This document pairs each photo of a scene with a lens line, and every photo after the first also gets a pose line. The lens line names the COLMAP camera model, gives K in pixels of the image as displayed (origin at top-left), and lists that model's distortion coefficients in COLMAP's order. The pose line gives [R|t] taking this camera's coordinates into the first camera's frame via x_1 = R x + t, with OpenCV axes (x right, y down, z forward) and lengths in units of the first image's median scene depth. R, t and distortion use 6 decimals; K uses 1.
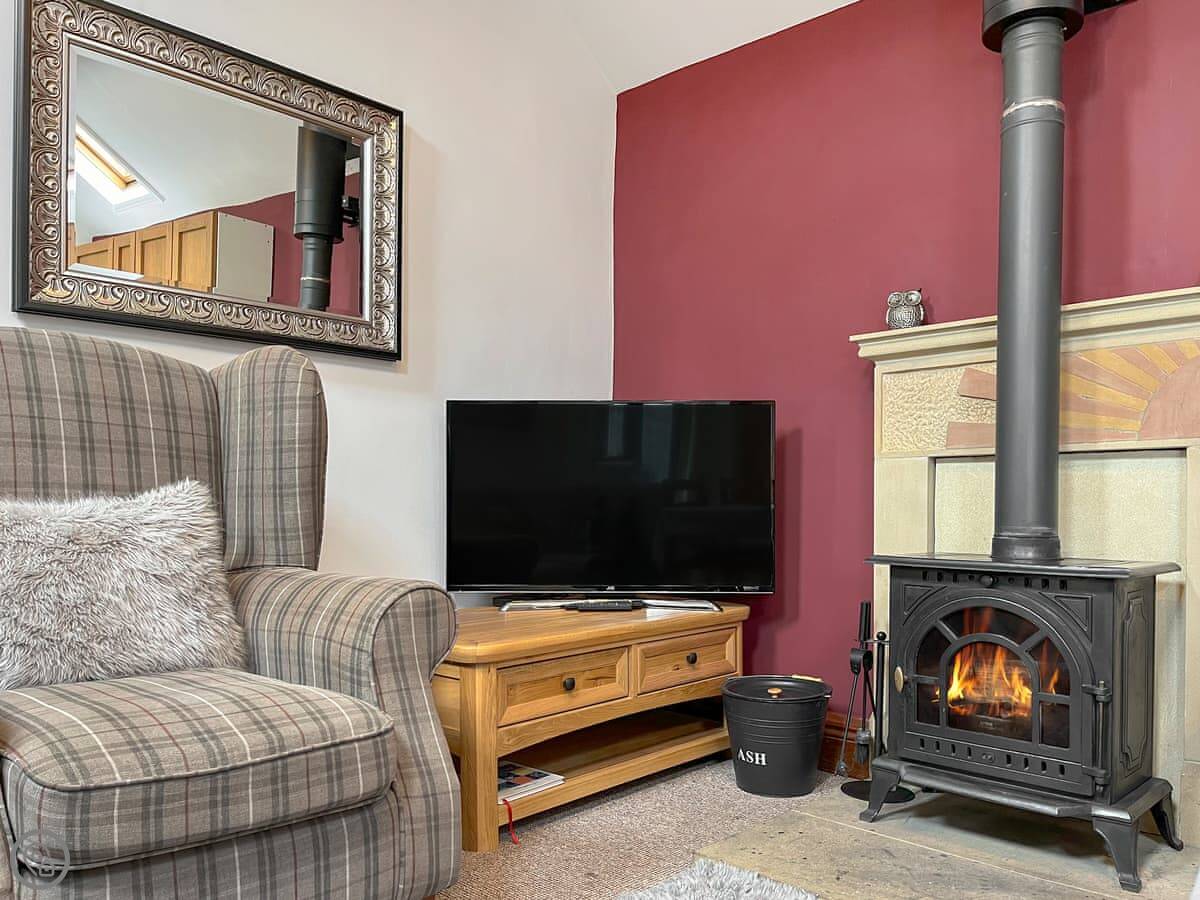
lens RADIAL K [[870.3, 0, 573.4], [0, 870.3, 536.4], [0, 0, 1]] dist [0.007668, -0.002572]
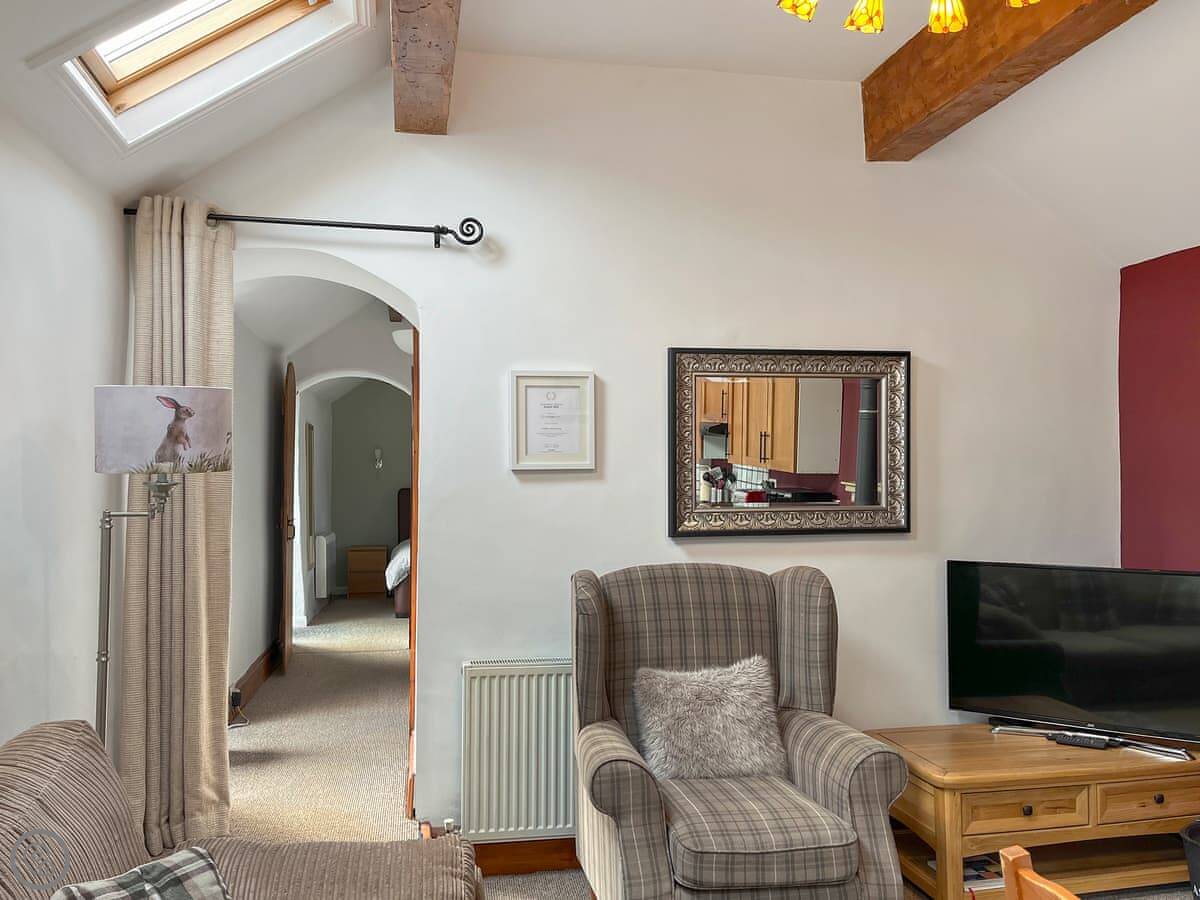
lens RADIAL K [[945.9, 0, 616.0], [0, 945.9, 455.8], [0, 0, 1]] dist [0.062974, -0.087613]
pose [[0.817569, -0.021871, -0.575416, 0.412923], [-0.006922, 0.998833, -0.047799, -0.364864], [0.575790, 0.043062, 0.816463, -0.697720]]
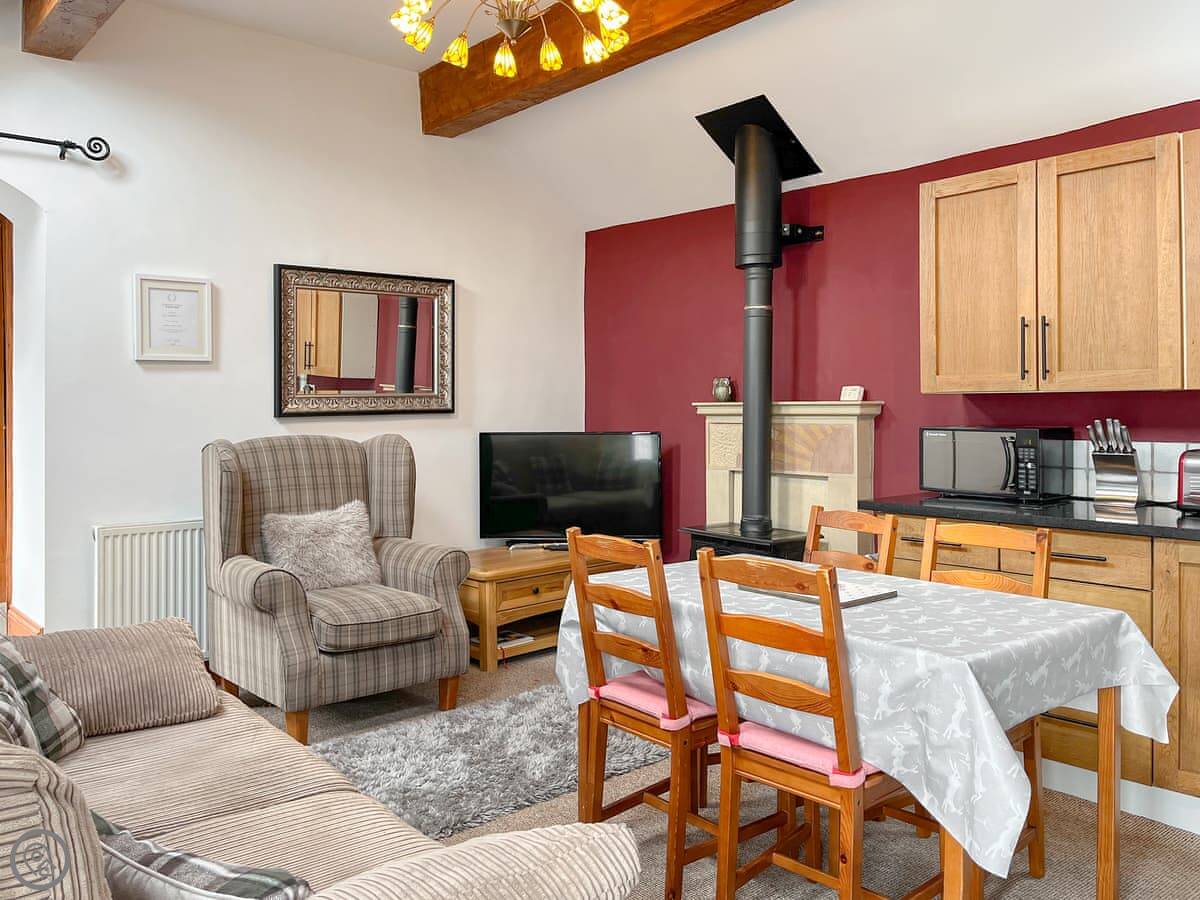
lens RADIAL K [[927.1, 0, 586.4], [0, 927.1, 405.4], [0, 0, 1]] dist [-0.008308, -0.002436]
pose [[0.995762, -0.009460, -0.091475, 0.383625], [0.007453, 0.999724, -0.022259, -0.254356], [0.091660, 0.021483, 0.995559, -1.369047]]
